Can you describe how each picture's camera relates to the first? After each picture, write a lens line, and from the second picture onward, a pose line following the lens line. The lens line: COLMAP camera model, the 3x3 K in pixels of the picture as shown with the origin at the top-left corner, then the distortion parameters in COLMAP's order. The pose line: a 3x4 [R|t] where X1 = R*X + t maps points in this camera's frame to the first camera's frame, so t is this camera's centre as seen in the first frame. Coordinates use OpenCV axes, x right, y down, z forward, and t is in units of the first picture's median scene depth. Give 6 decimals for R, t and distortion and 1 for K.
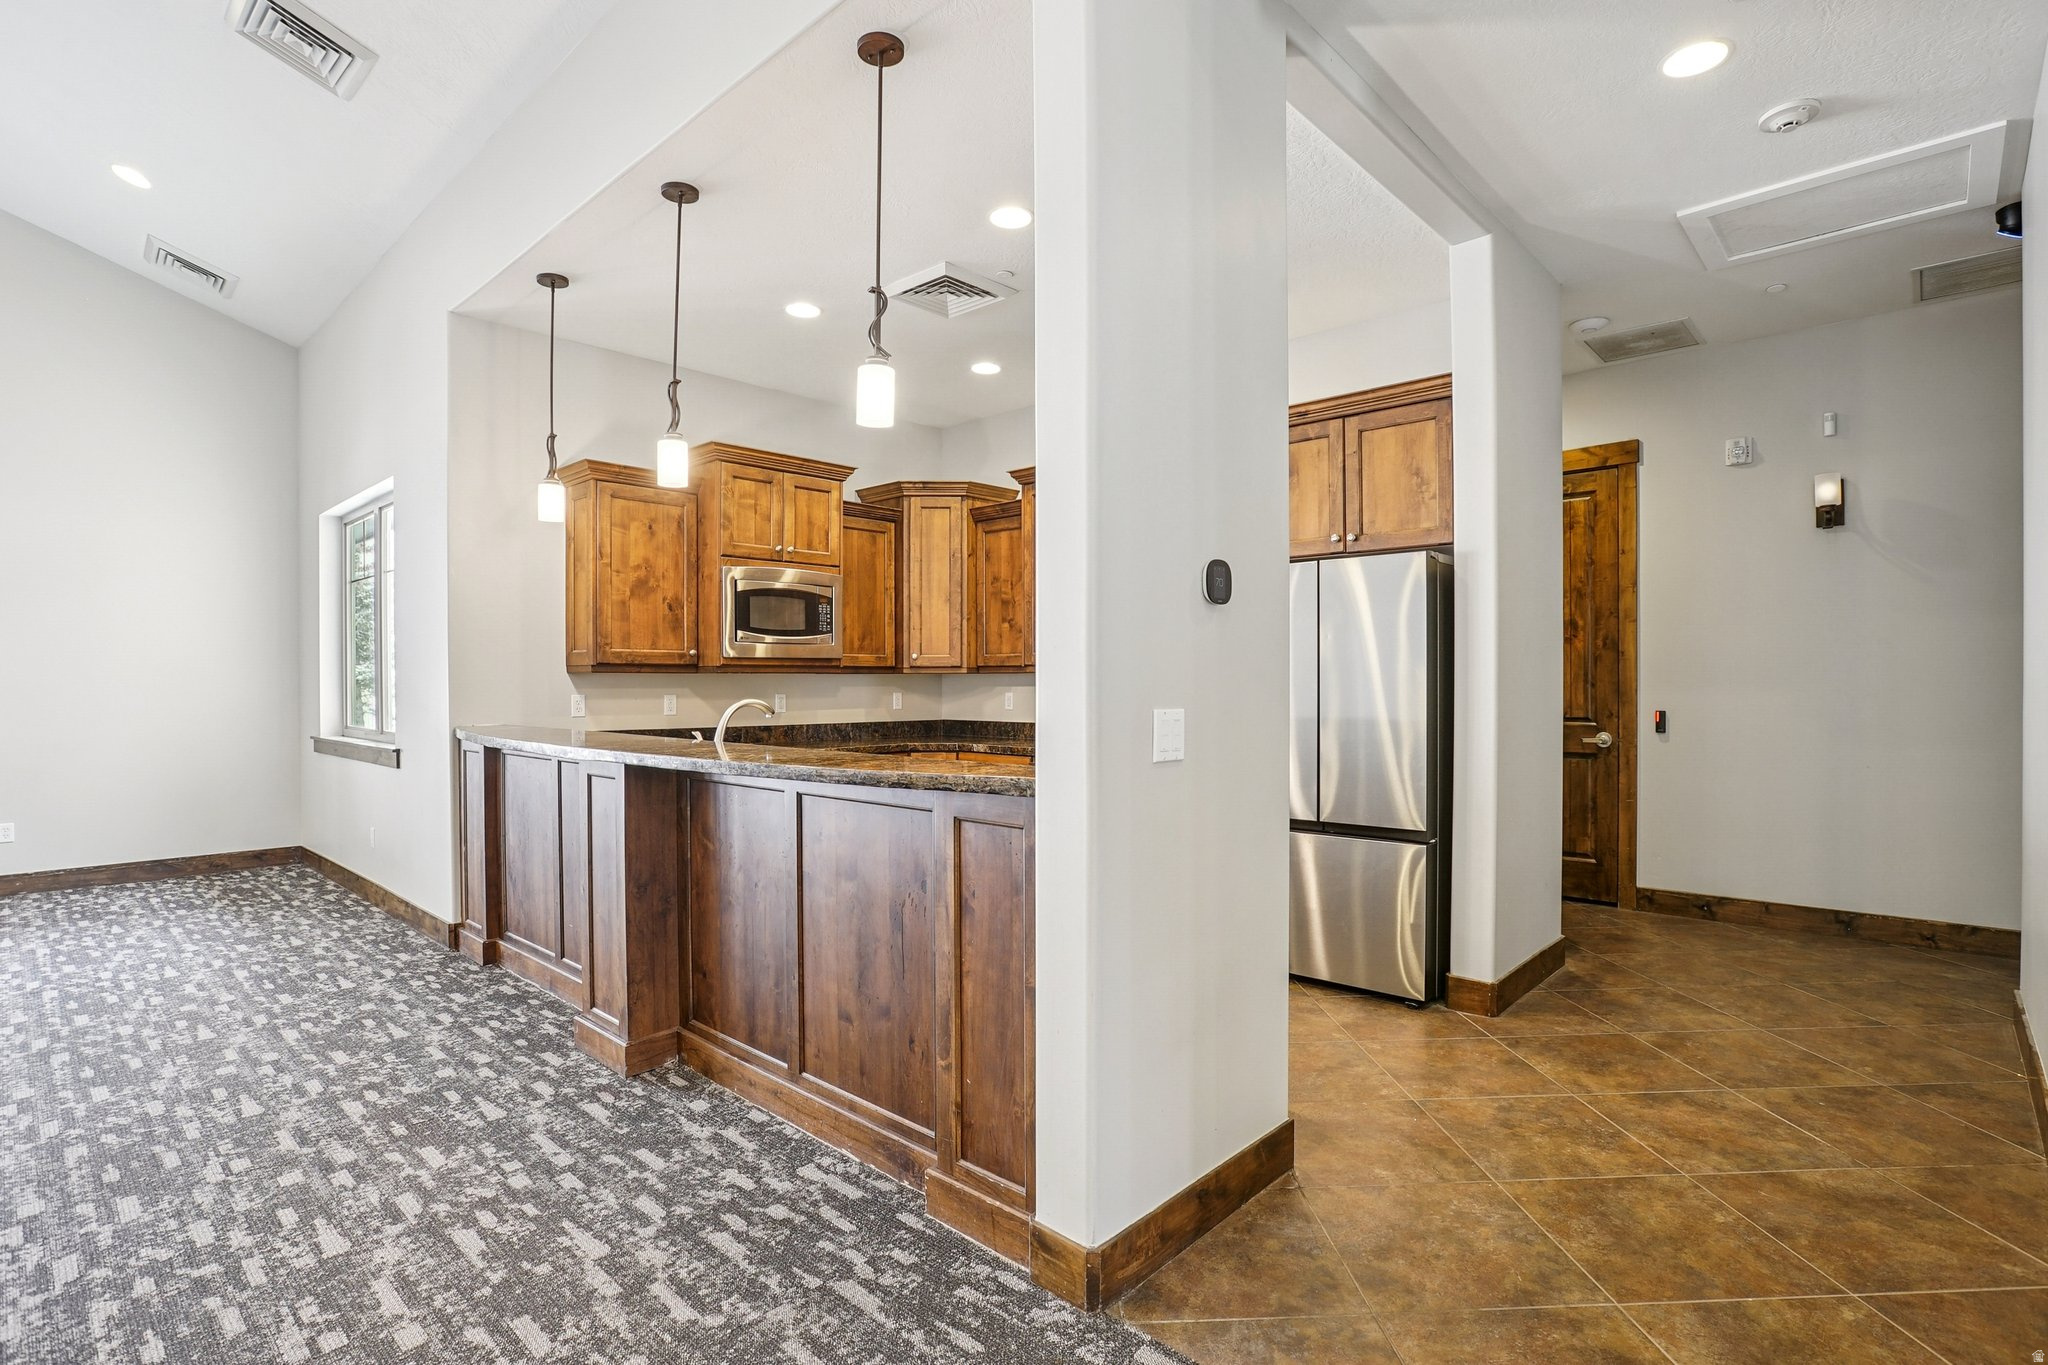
lens RADIAL K [[985.7, 0, 1027.1], [0, 985.7, 681.9], [0, 0, 1]] dist [-0.000860, 0.000136]
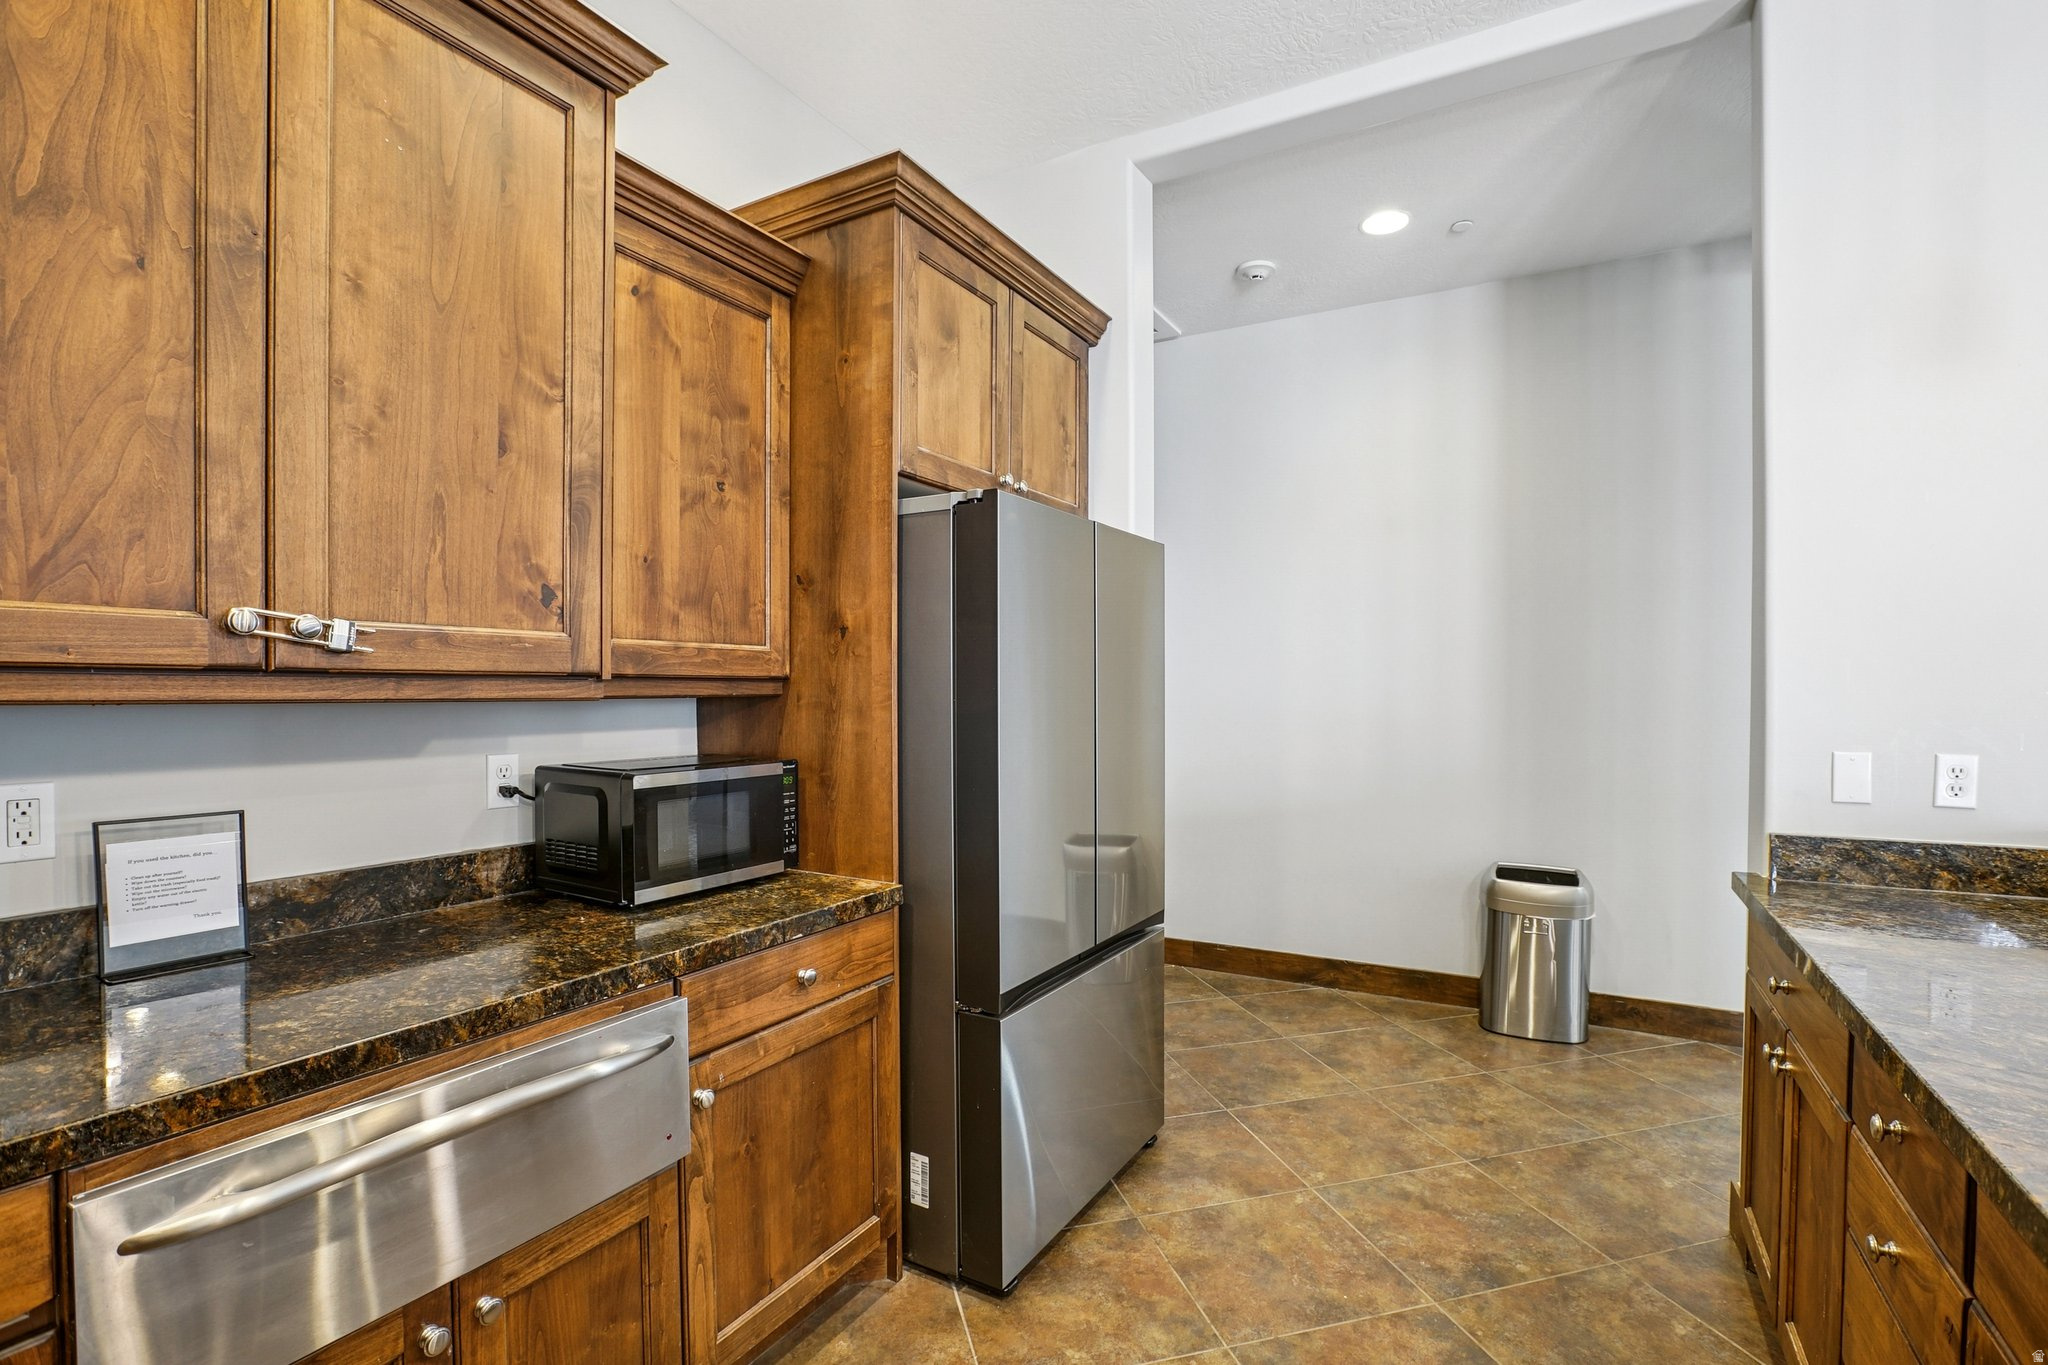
lens RADIAL K [[964.1, 0, 1033.0], [0, 964.1, 696.3], [0, 0, 1]] dist [-0.020085, 0.000350]
pose [[-0.240054, 0.000216, 0.970759, -0.377176], [0.003925, 0.999992, 0.000748, -0.015919], [-0.970752, 0.003990, -0.240053, 1.587100]]
